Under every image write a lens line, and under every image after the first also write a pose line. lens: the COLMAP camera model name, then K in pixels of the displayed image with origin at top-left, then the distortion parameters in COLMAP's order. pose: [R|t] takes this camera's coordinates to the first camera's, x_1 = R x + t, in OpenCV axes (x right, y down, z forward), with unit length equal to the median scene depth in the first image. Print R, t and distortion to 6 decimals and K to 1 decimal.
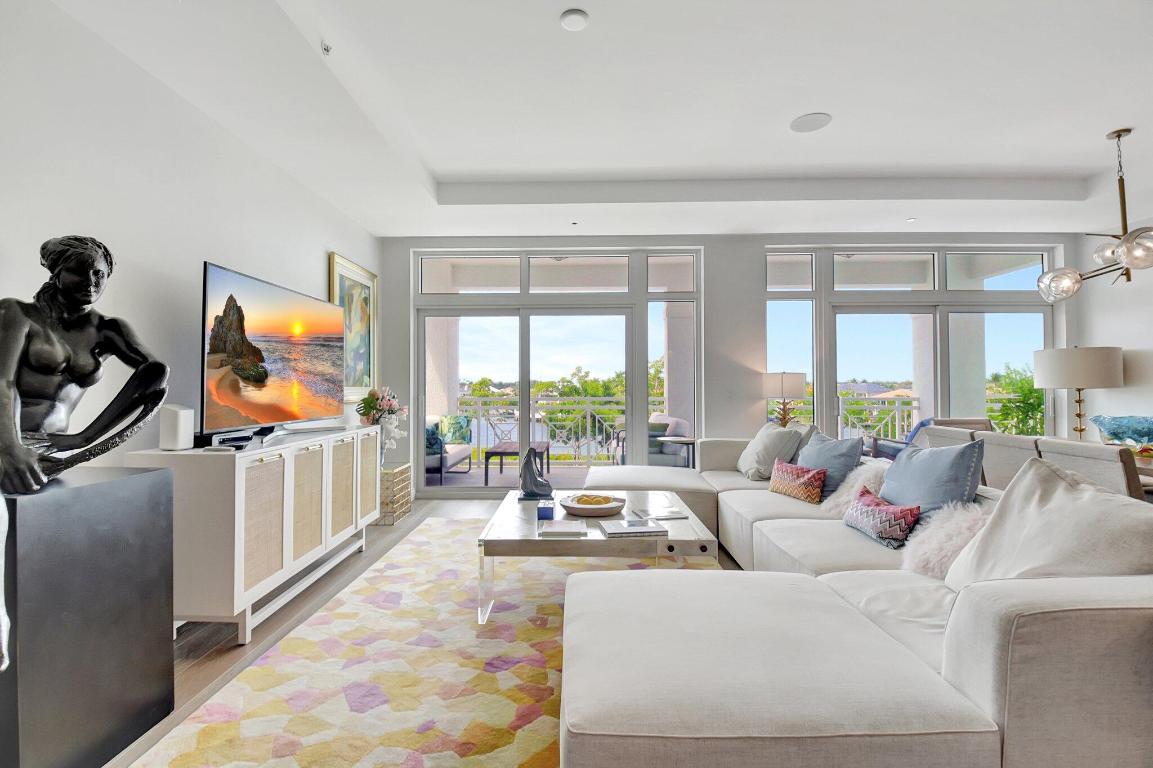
lens RADIAL K [[522.8, 0, 561.3], [0, 522.8, 377.2], [0, 0, 1]] dist [-0.026041, -0.001143]
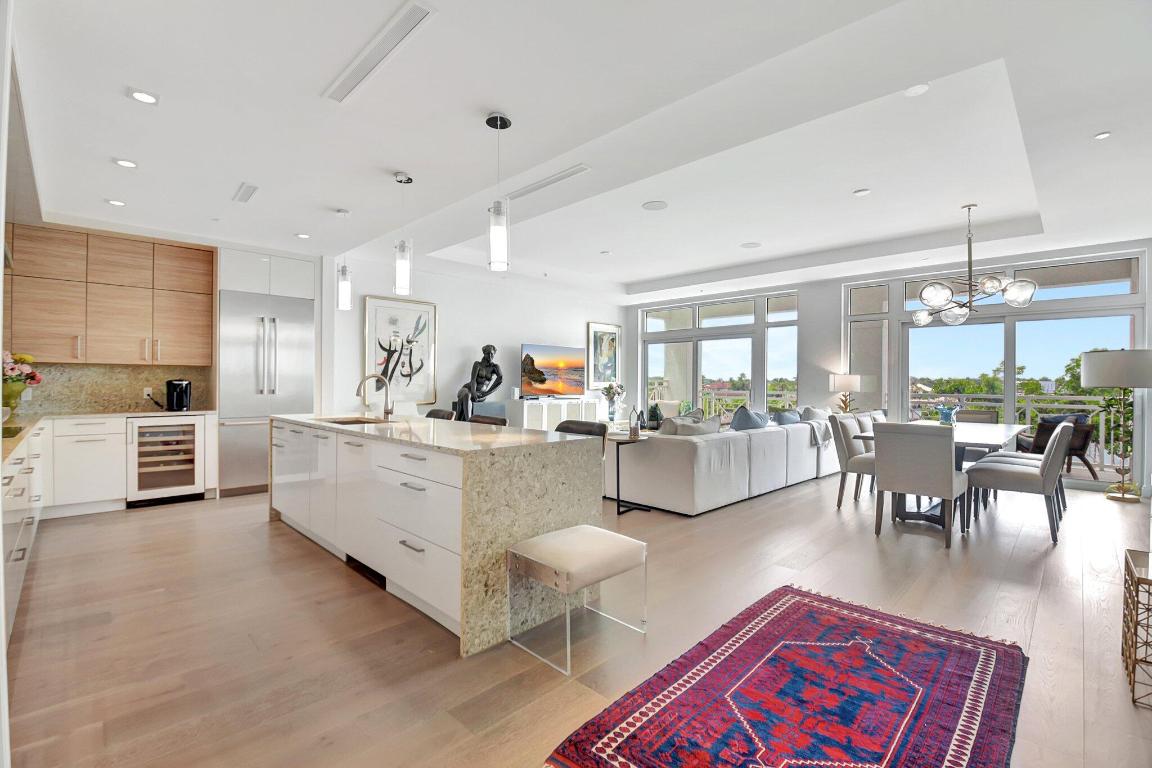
lens RADIAL K [[508.0, 0, 576.0], [0, 508.0, 384.0], [0, 0, 1]] dist [-0.001761, -0.000337]
pose [[0.737274, 0.003466, -0.675585, 0.915980], [0.007653, 0.999880, 0.013481, -0.003890], [0.675550, -0.015109, 0.737159, -0.607776]]
